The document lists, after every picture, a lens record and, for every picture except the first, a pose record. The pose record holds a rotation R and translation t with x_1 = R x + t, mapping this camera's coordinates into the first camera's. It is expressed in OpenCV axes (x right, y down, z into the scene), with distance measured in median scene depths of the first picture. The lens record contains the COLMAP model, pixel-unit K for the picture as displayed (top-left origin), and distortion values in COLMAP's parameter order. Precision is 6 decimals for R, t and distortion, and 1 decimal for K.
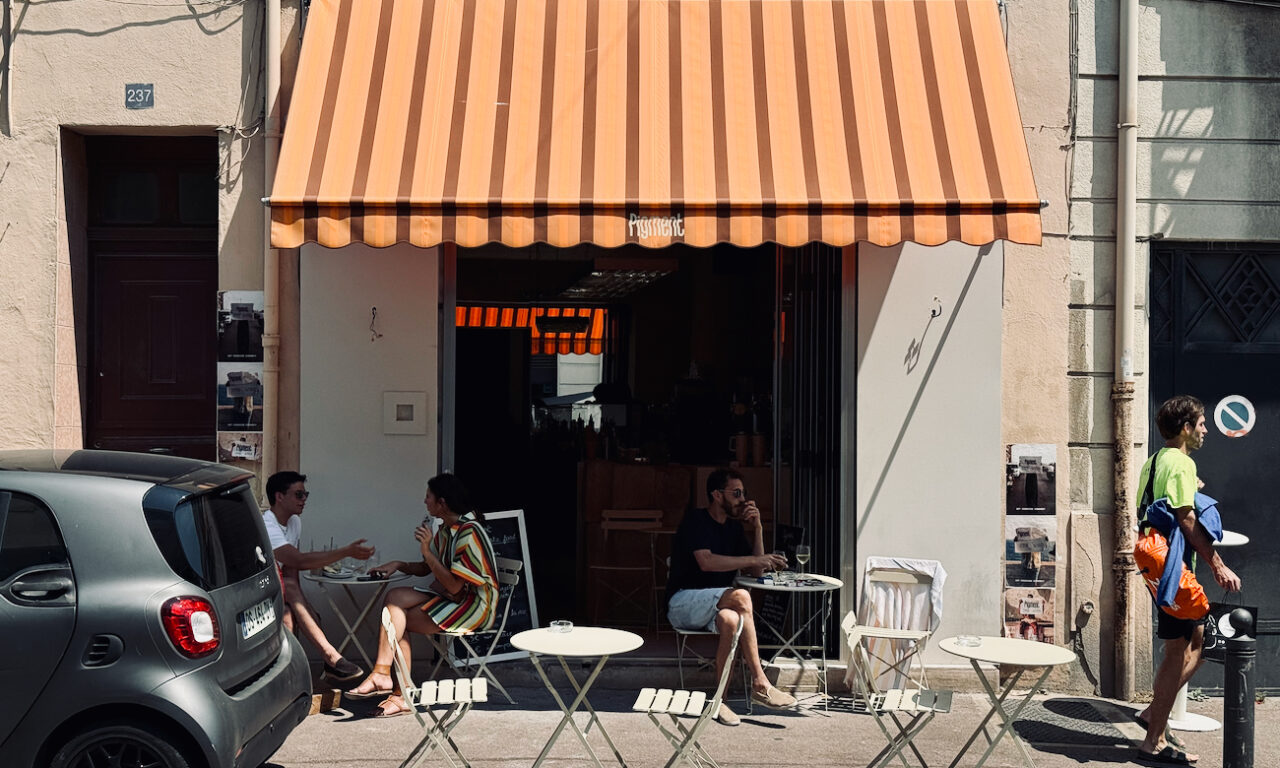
lens RADIAL K [[1771.3, 0, 640.1], [0, 1771.3, 384.6], [0, 0, 1]] dist [-0.003663, 0.000000]
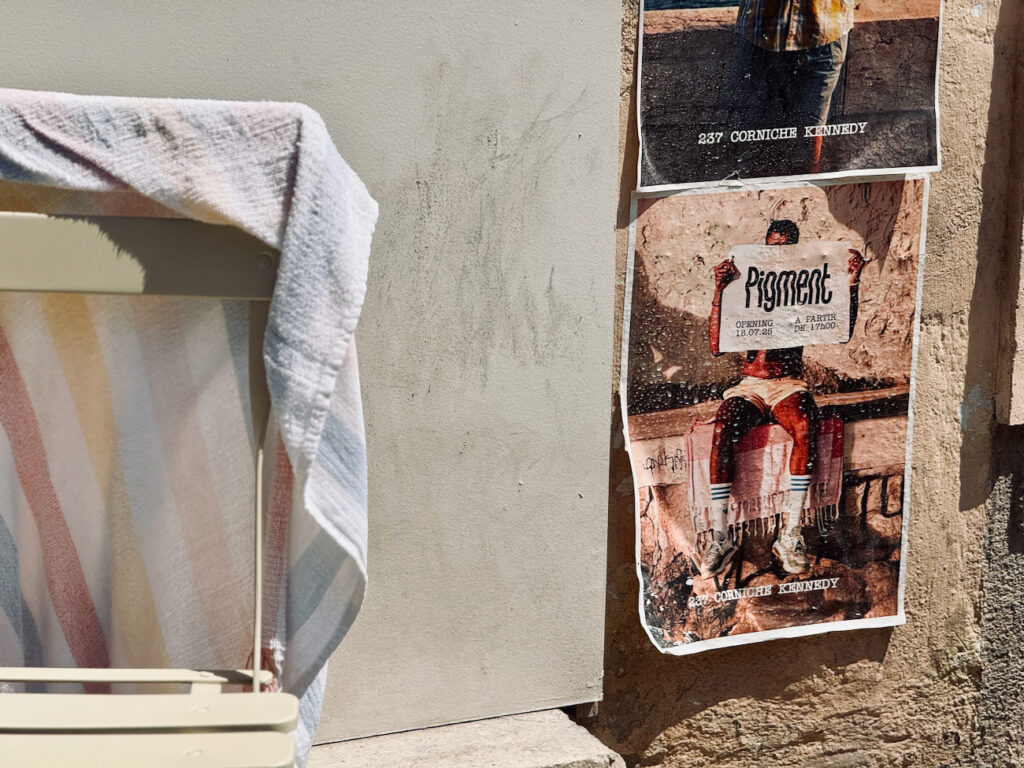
lens RADIAL K [[3565.5, 0, 512.1], [0, 3565.5, 384.1], [0, 0, 1]] dist [0.048145, 0.000000]
pose [[0.905789, -0.110897, 0.408960, 0.075100], [-0.014799, 0.956277, 0.292089, 0.044003], [-0.423471, -0.270624, 0.864543, 0.745831]]
